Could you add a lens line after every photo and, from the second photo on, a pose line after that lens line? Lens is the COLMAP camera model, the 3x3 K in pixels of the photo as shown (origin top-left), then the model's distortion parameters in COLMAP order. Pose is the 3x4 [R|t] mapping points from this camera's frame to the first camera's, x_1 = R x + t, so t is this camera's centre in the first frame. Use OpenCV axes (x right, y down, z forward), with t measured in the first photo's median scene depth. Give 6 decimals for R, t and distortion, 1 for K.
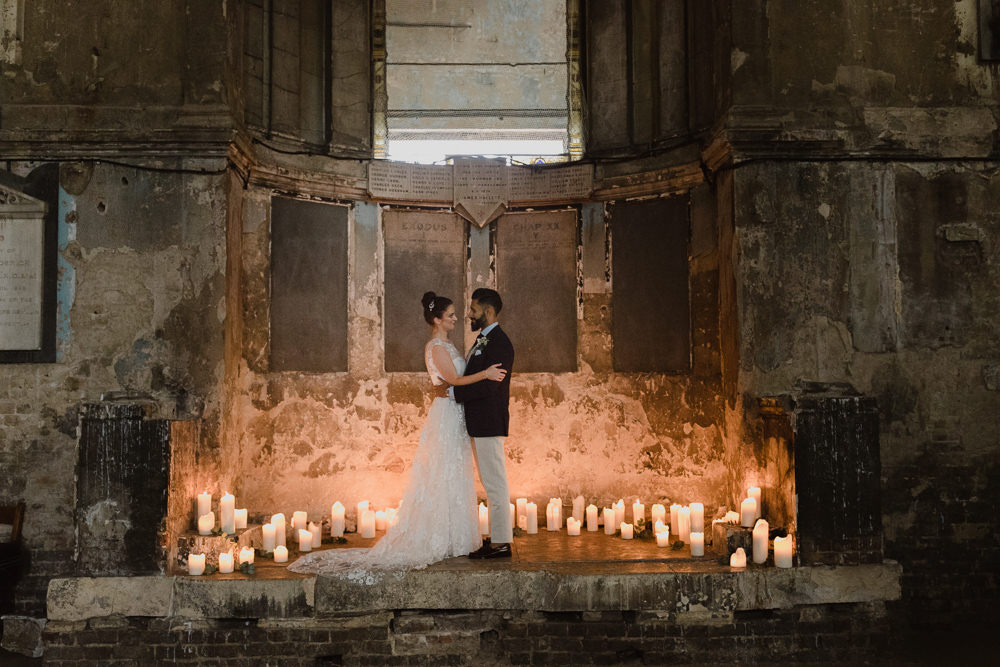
lens RADIAL K [[933.4, 0, 498.4], [0, 933.4, 335.4], [0, 0, 1]] dist [0.020055, -0.012668]
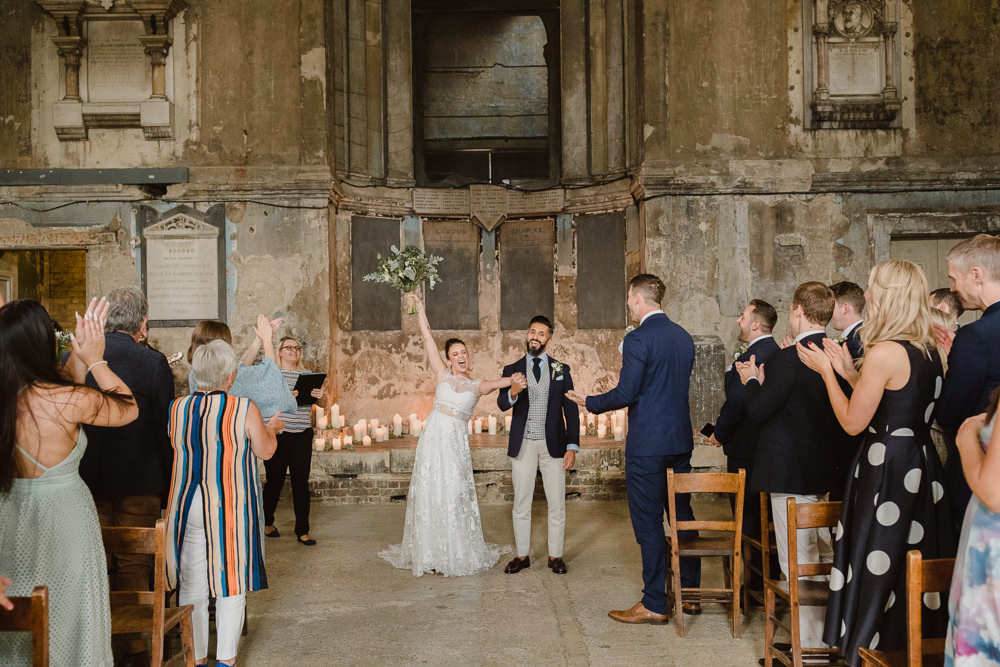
lens RADIAL K [[935.0, 0, 497.1], [0, 935.0, 325.8], [0, 0, 1]] dist [0.024929, -0.019297]
pose [[0.999499, -0.007207, -0.030835, 0.044836], [0.008513, 0.999063, 0.042428, -0.034072], [0.030500, -0.042670, 0.998624, -0.563215]]
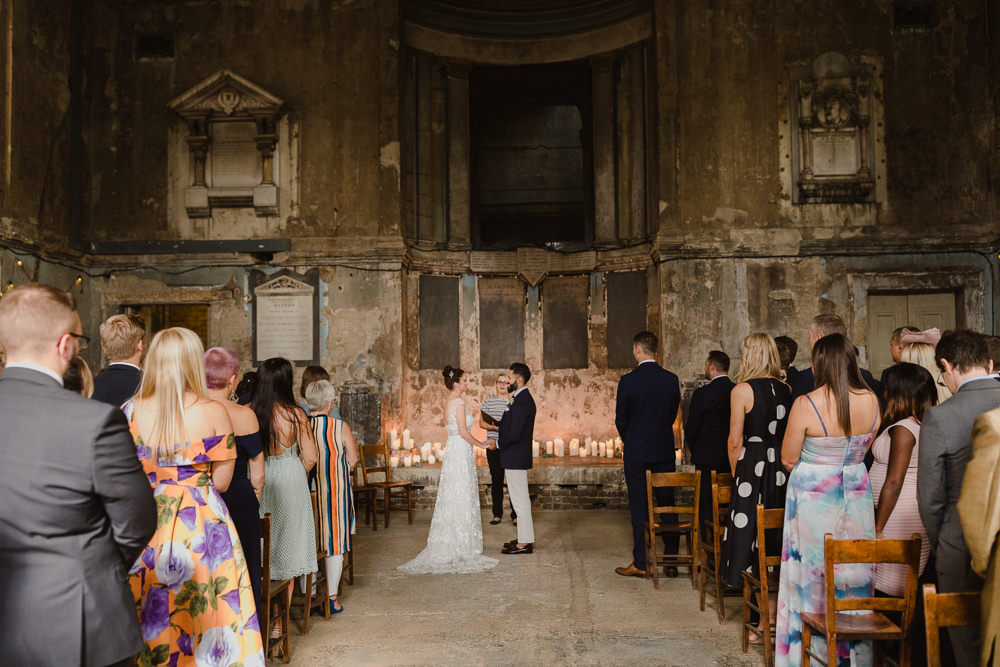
lens RADIAL K [[935.0, 0, 497.1], [0, 935.0, 325.8], [0, 0, 1]] dist [0.024929, -0.019297]
pose [[0.995741, -0.009542, -0.091697, 0.086347], [0.009914, 0.999944, 0.003608, -0.056407], [0.091657, -0.004501, 0.995780, -0.889125]]
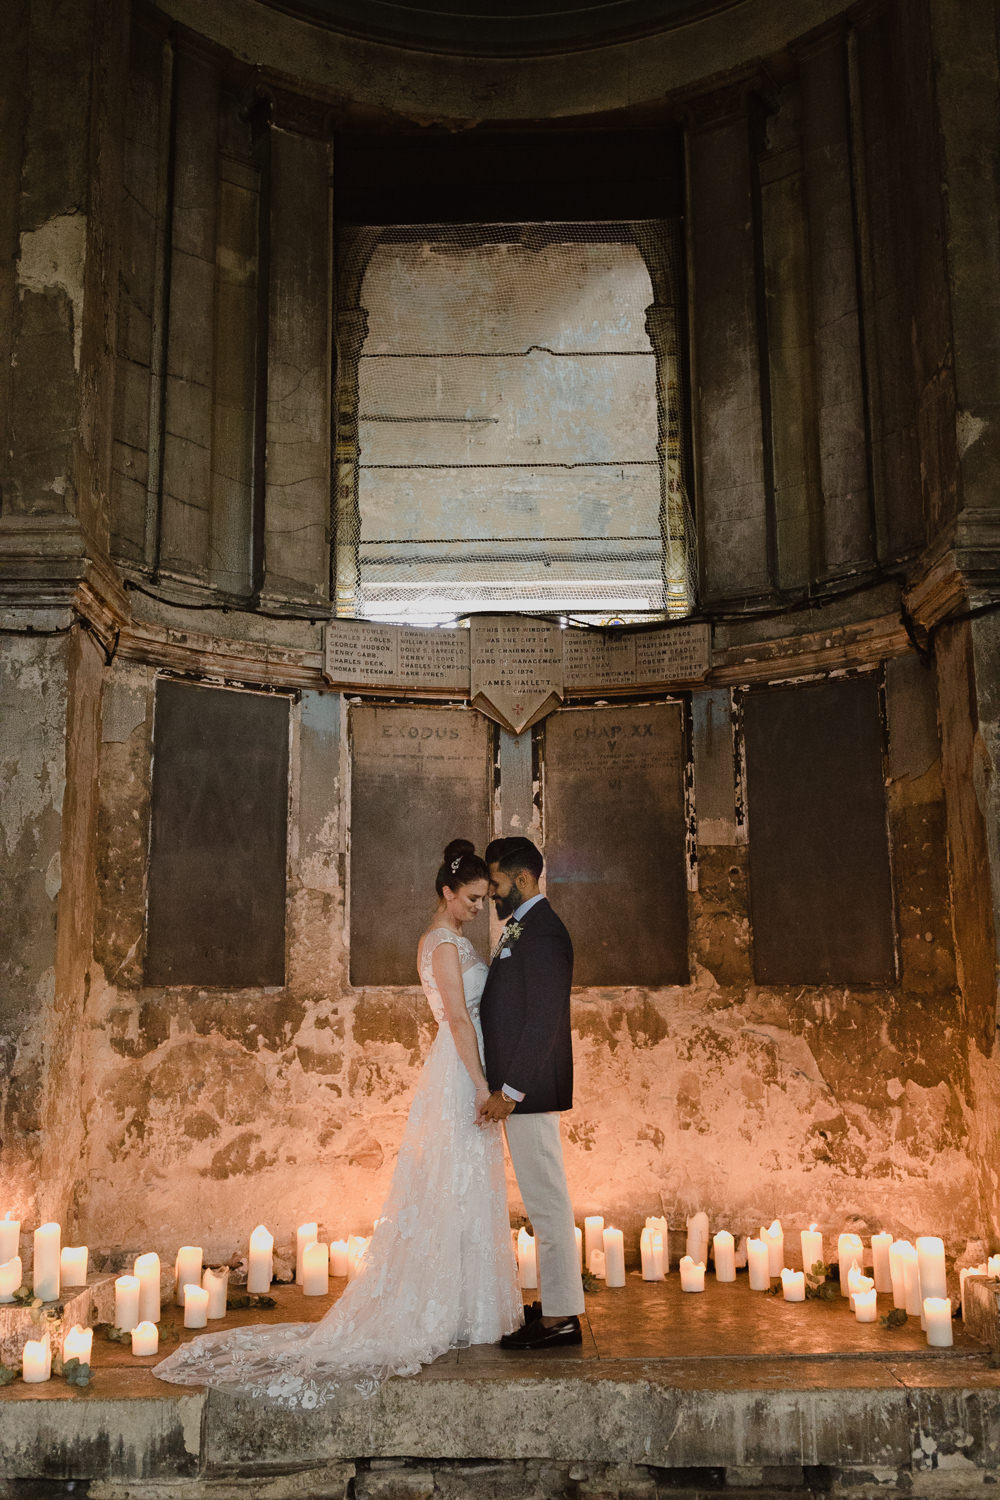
lens RADIAL K [[1402.4, 0, 502.3], [0, 1402.4, 761.2], [0, 0, 1]] dist [0.024929, -0.019297]
pose [[0.999679, -0.006721, -0.024426, -0.008109], [0.003902, 0.993513, -0.113648, 0.000916], [0.025031, 0.113516, 0.993221, 0.155960]]
